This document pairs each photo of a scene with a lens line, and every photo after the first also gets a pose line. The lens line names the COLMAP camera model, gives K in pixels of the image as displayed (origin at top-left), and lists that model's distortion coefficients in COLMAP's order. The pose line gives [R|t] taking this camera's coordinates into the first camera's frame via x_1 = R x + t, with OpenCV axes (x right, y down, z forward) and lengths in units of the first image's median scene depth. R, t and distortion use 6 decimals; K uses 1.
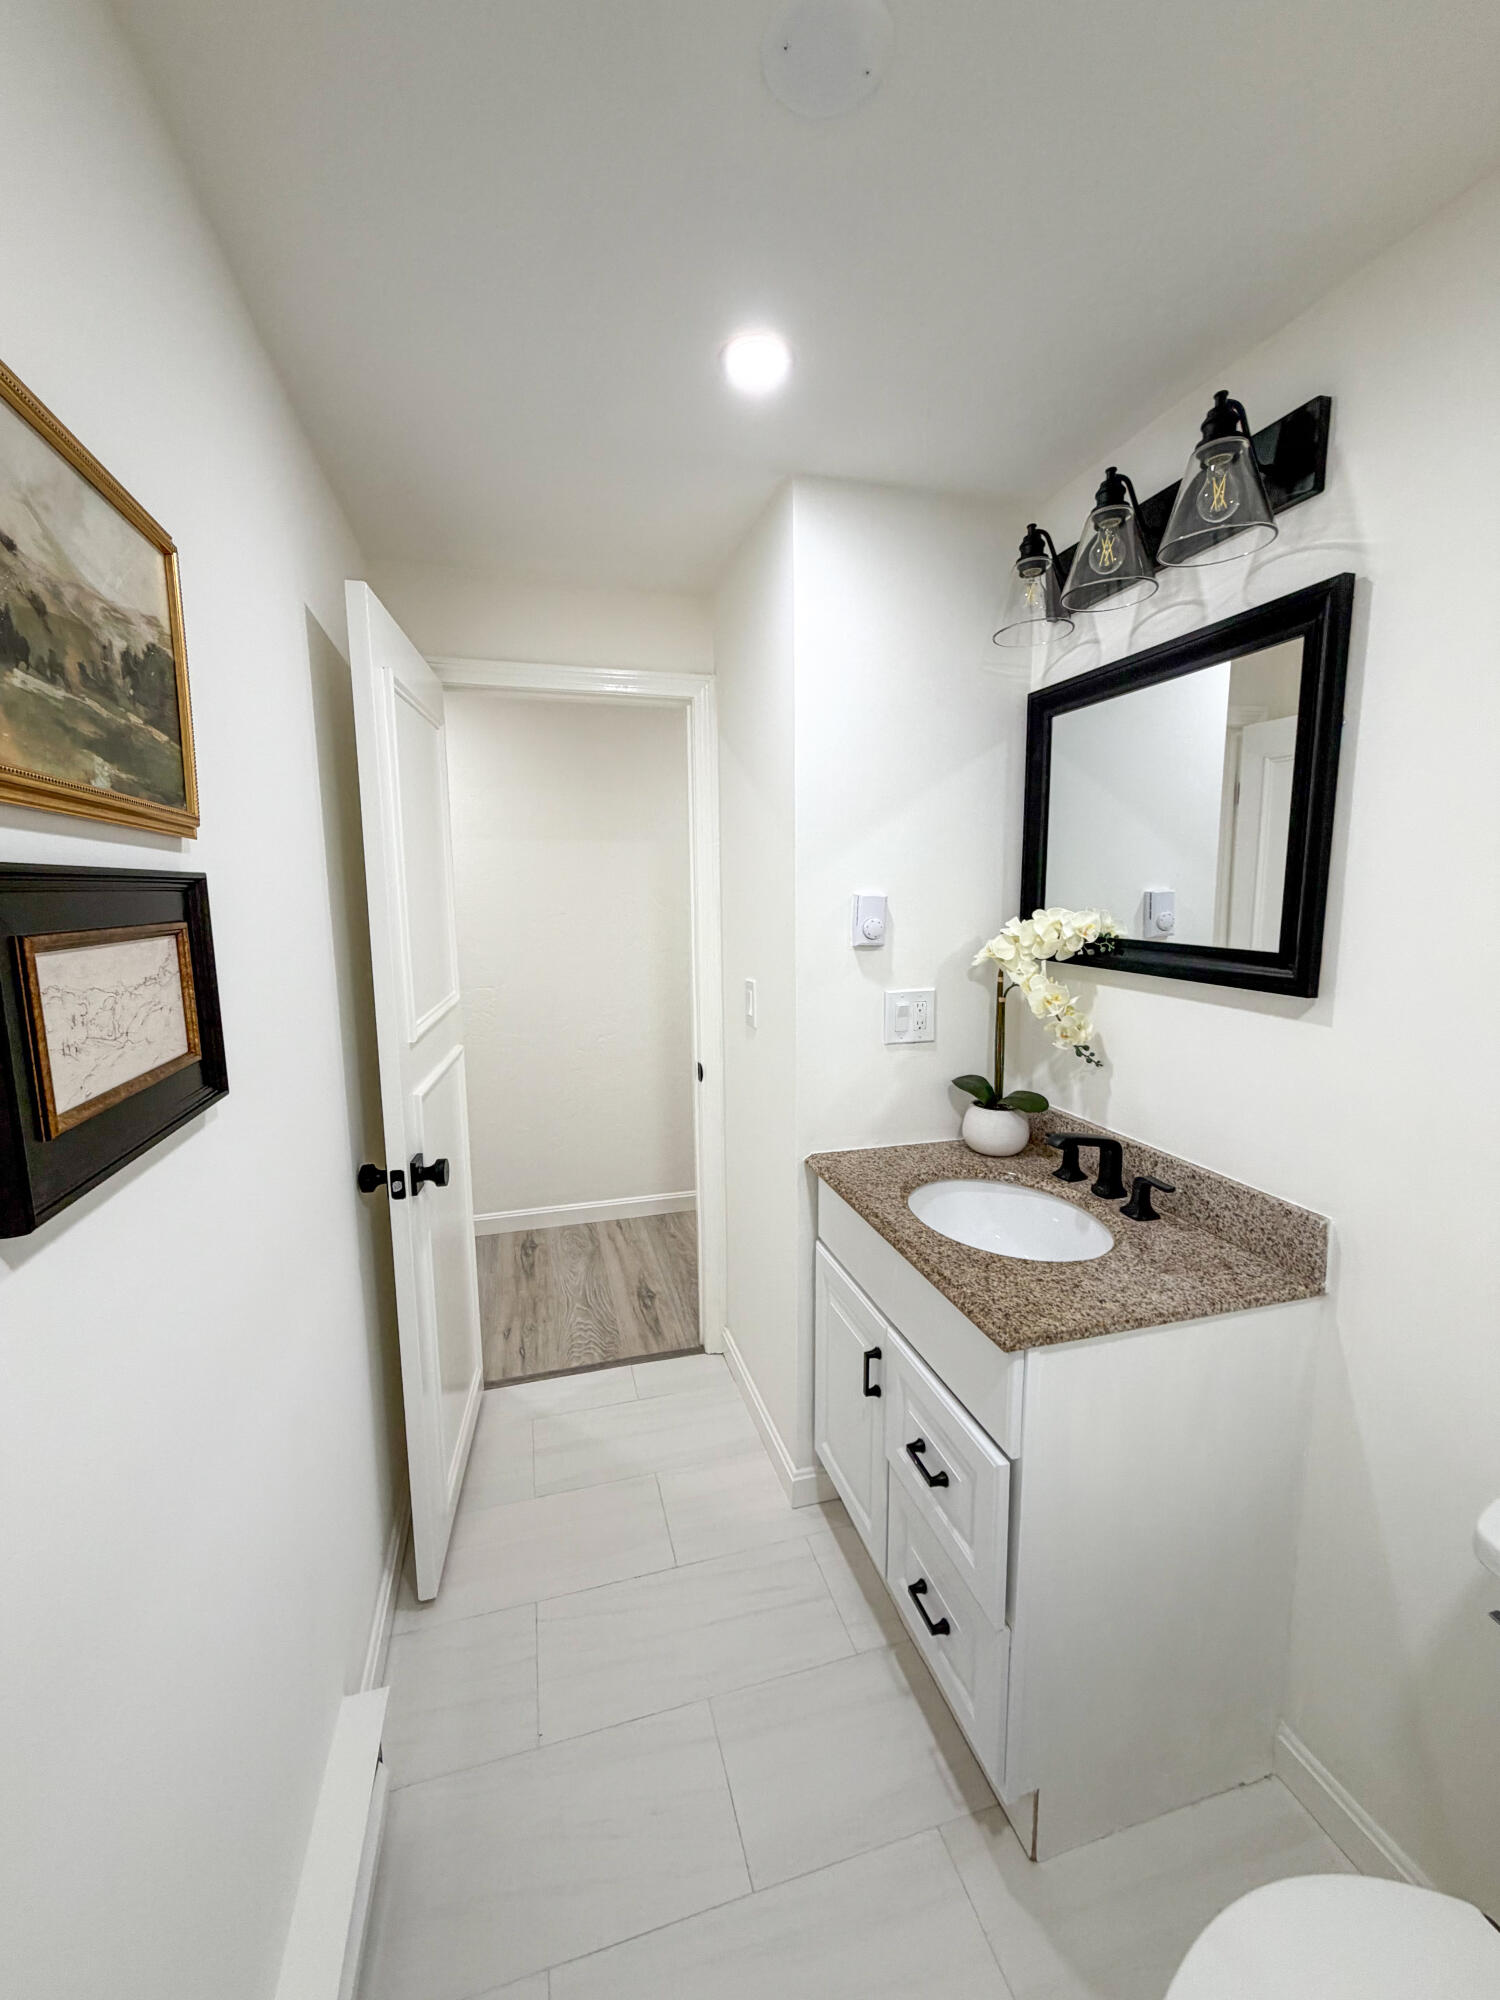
lens RADIAL K [[795.8, 0, 749.1], [0, 795.8, 996.3], [0, 0, 1]] dist [-0.000931, -0.000263]
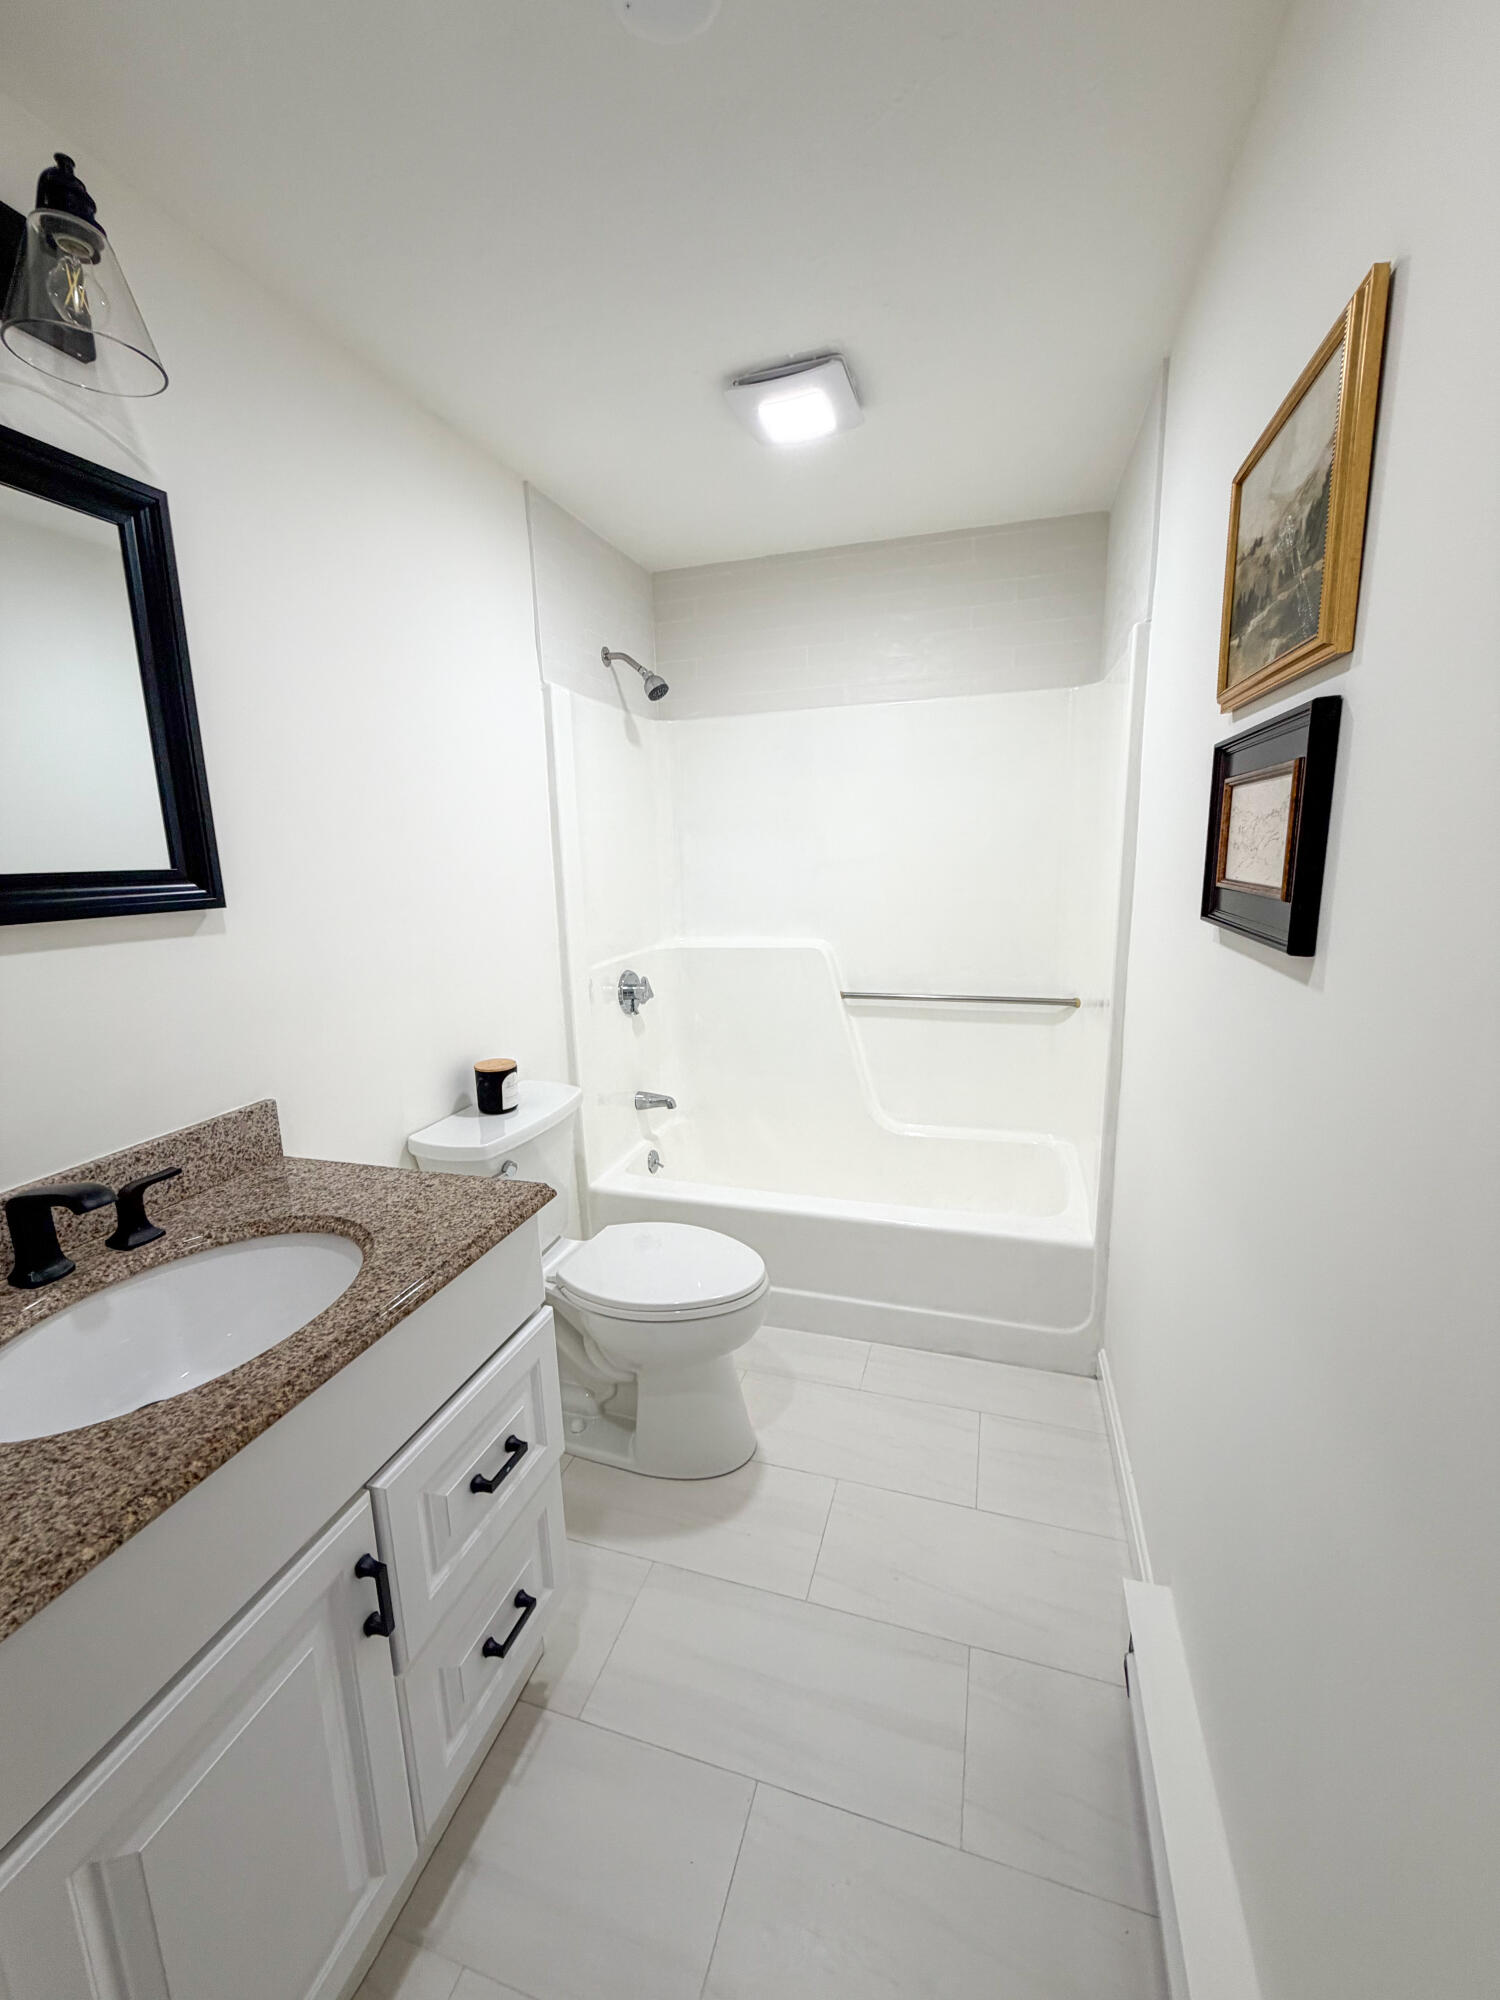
lens RADIAL K [[795.8, 0, 746.6], [0, 795.8, 999.2], [0, 0, 1]] dist [-0.000931, -0.000263]
pose [[-0.833735, -0.071978, 0.547453, -0.426003], [0.110859, 0.949459, 0.293662, -0.106382], [-0.540922, 0.305526, -0.783618, 1.369792]]
